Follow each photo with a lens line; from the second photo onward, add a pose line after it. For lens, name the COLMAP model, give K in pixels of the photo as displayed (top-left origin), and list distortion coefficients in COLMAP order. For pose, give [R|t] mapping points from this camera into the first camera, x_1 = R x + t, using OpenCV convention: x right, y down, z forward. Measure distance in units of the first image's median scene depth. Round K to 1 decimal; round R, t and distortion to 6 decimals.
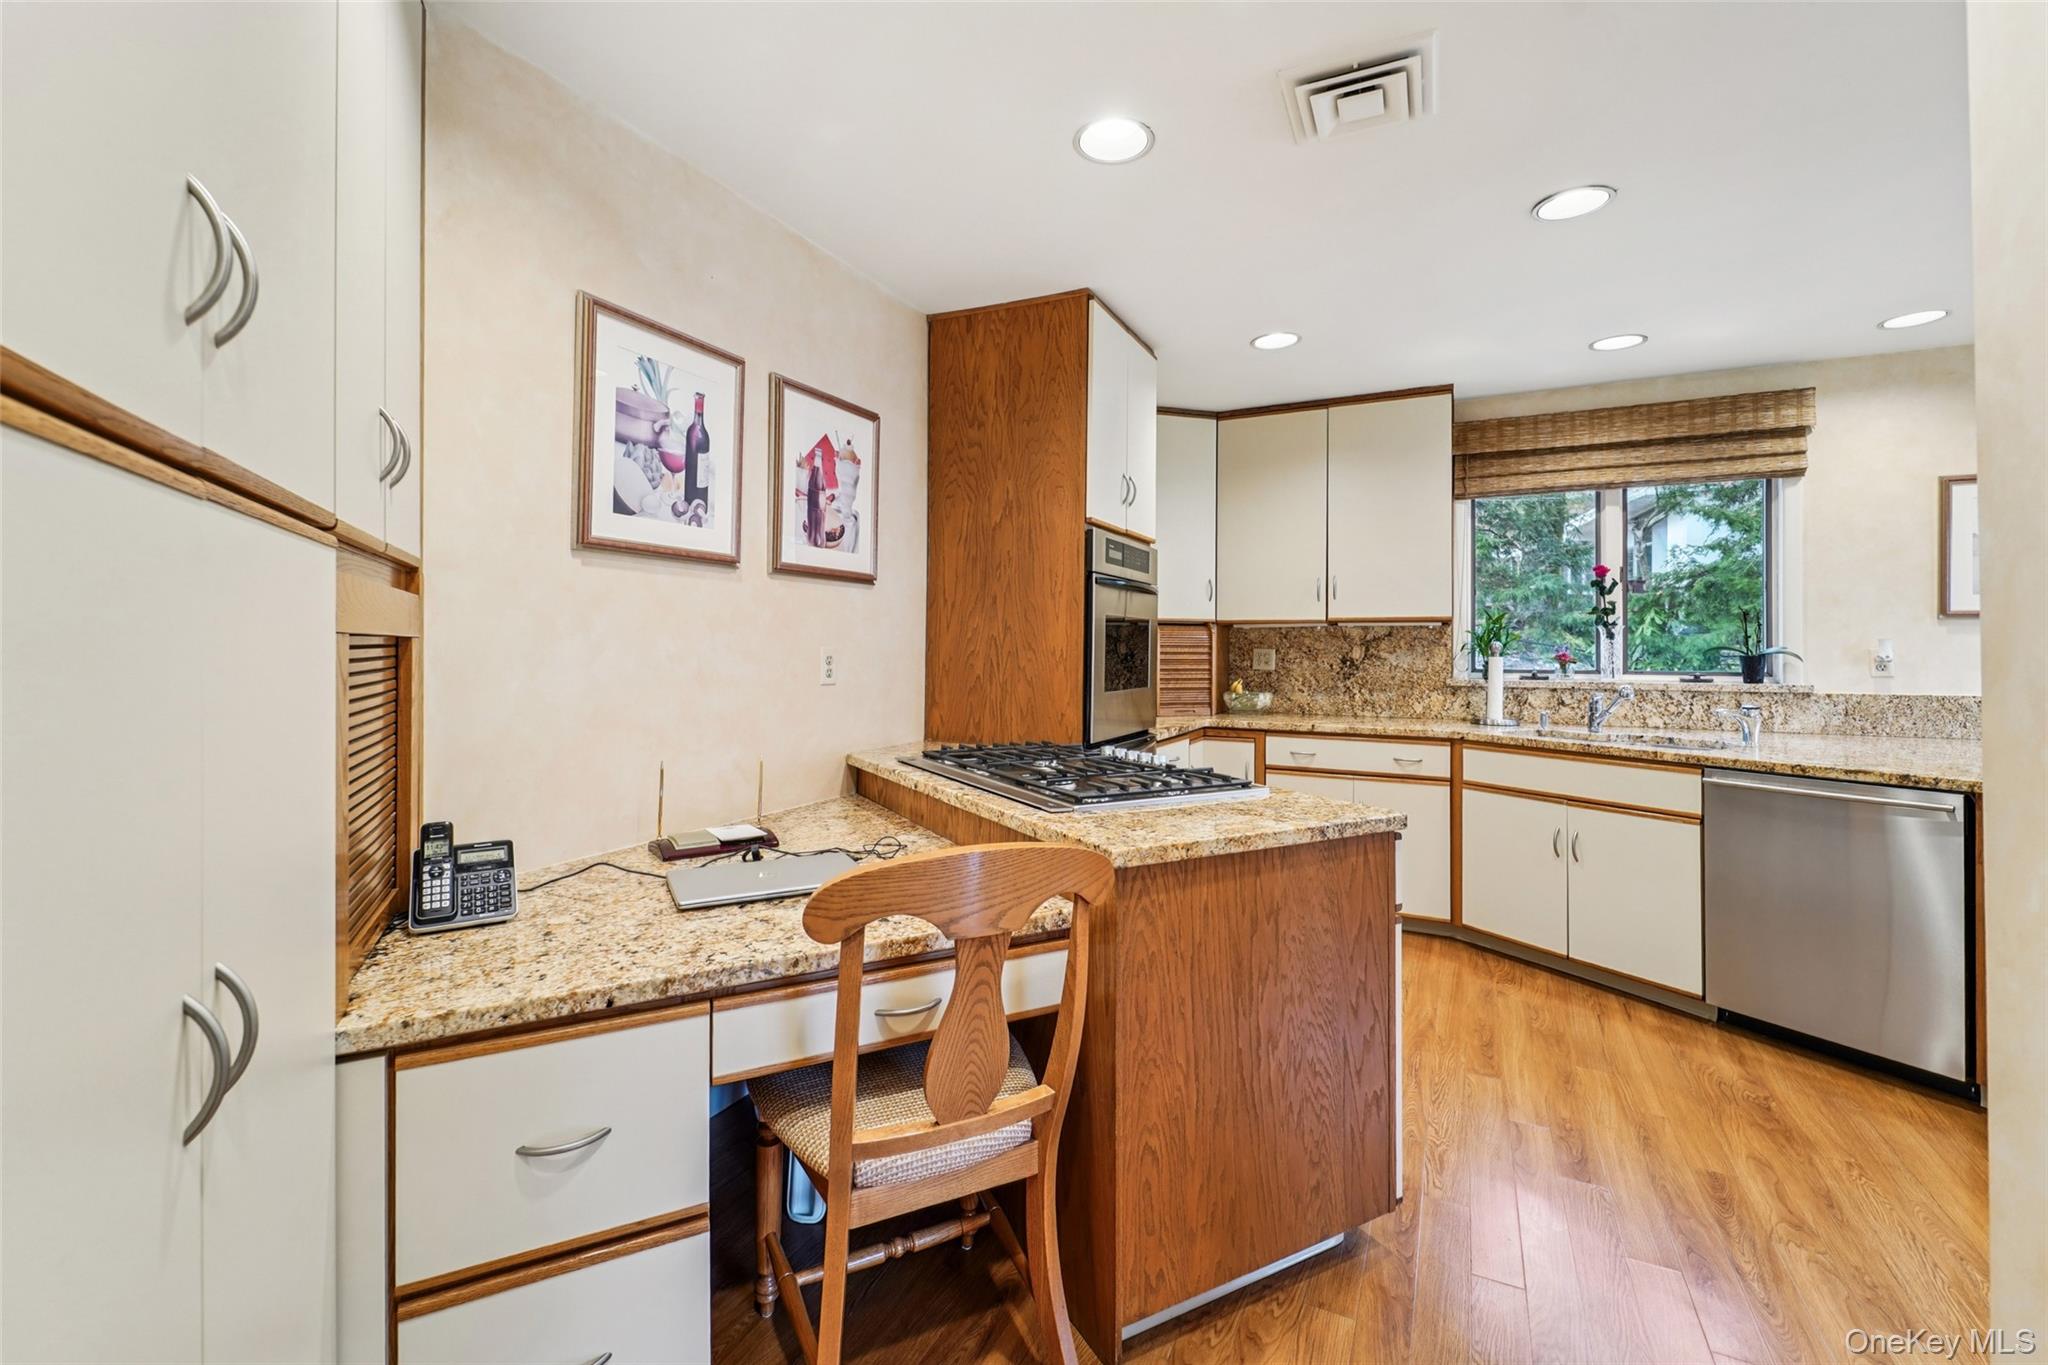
lens RADIAL K [[868.6, 0, 1018.1], [0, 868.6, 643.5], [0, 0, 1]] dist [0.001655, -0.000171]
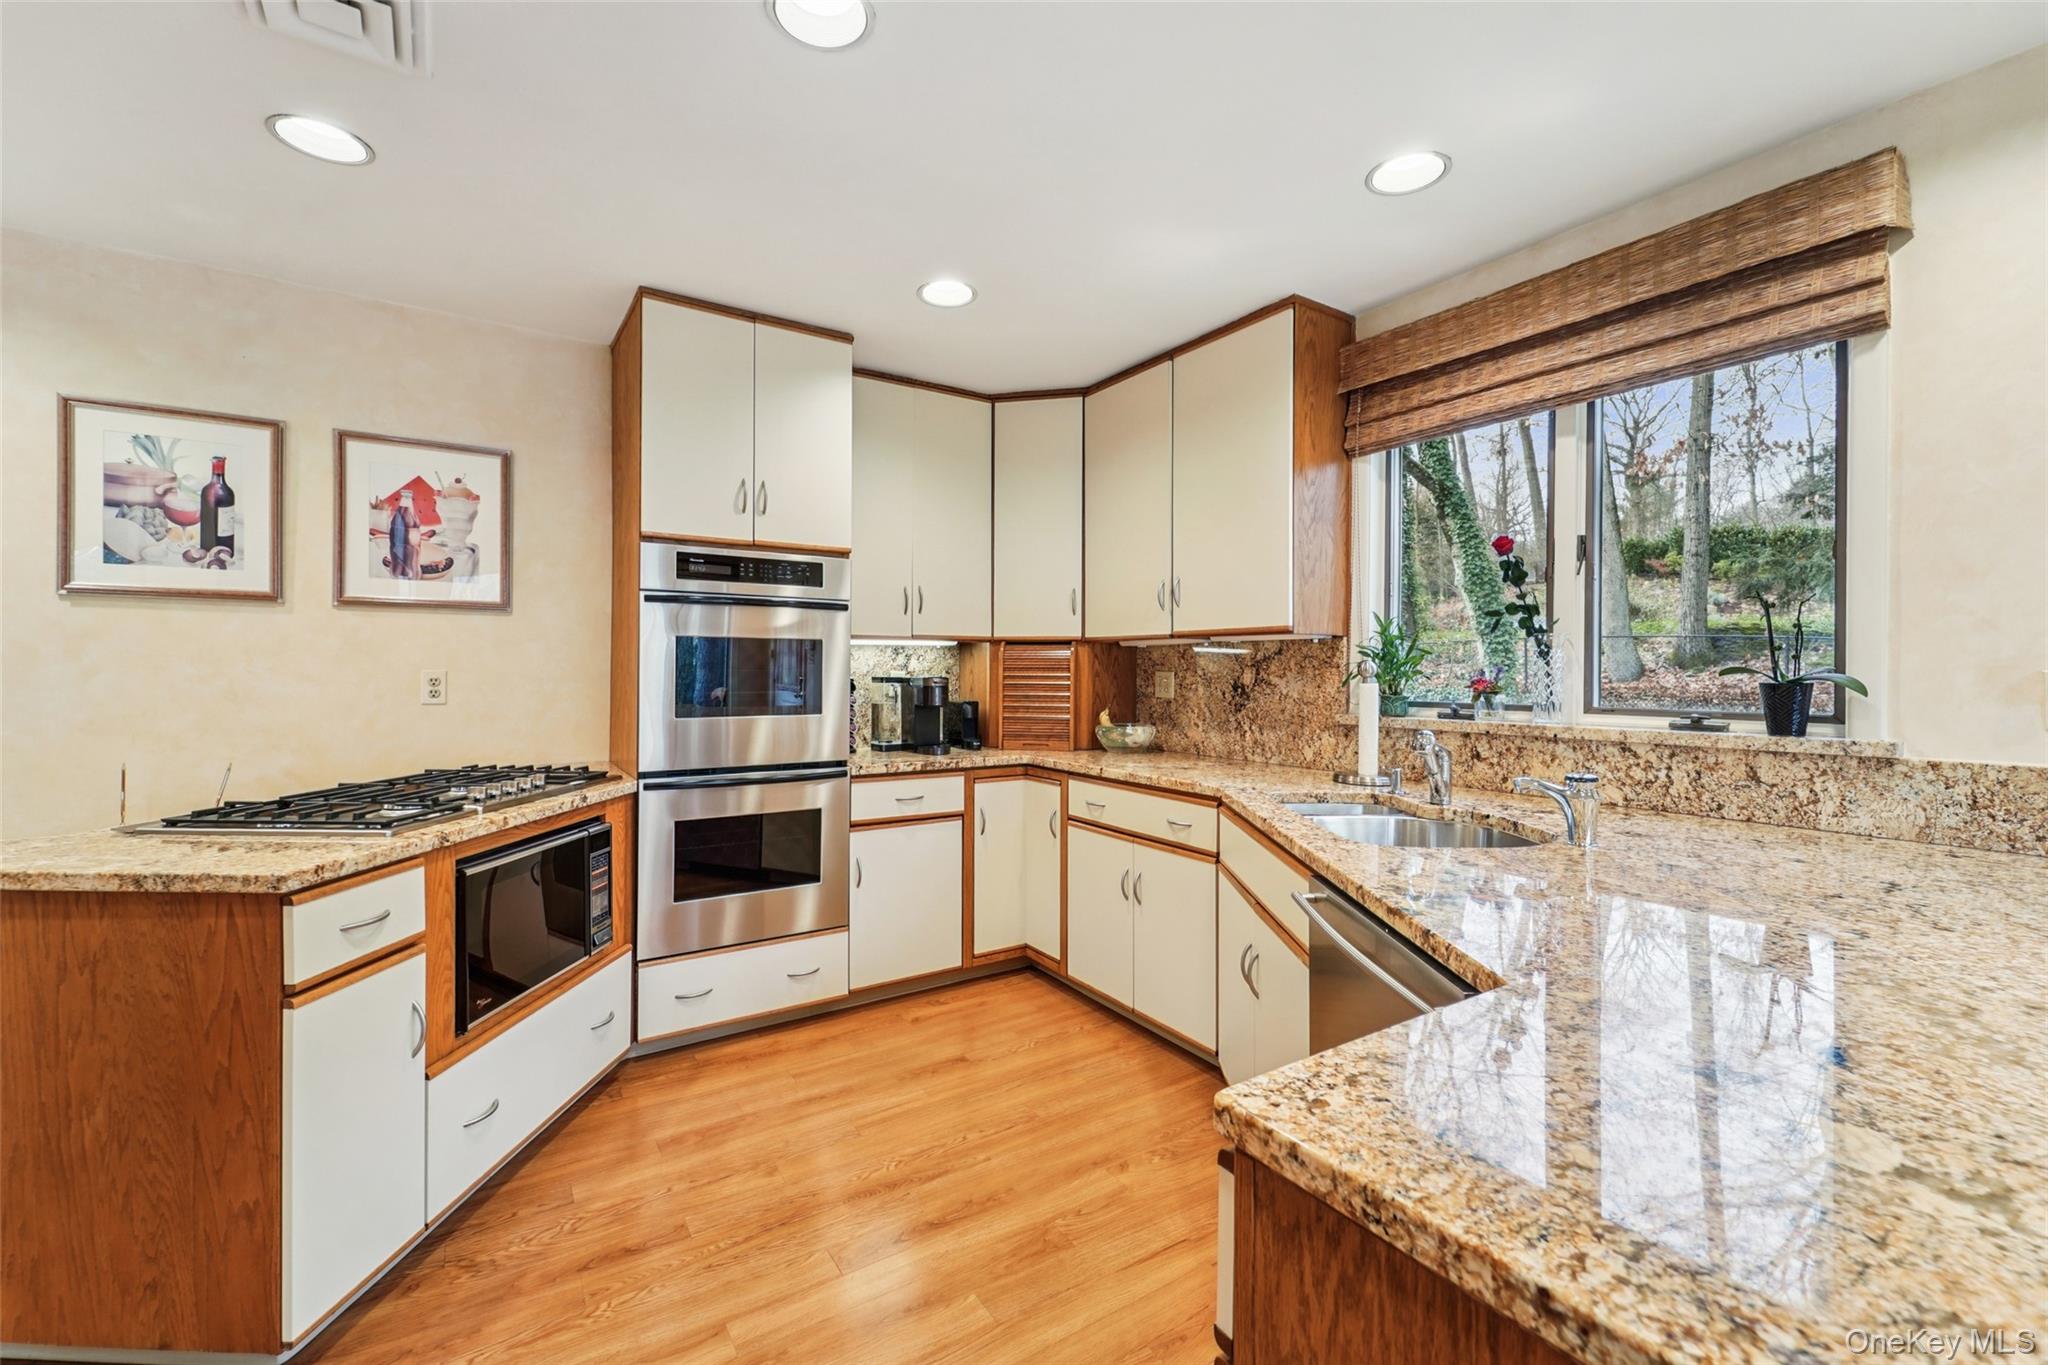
lens RADIAL K [[846.7, 0, 1028.4], [0, 846.7, 673.9], [0, 0, 1]] dist [-0.001053, -0.000591]
pose [[0.869976, 0.000494, -0.493094, 0.965471], [0.003366, 0.999970, 0.006940, 0.004153], [0.493083, -0.007698, 0.869948, 0.442507]]
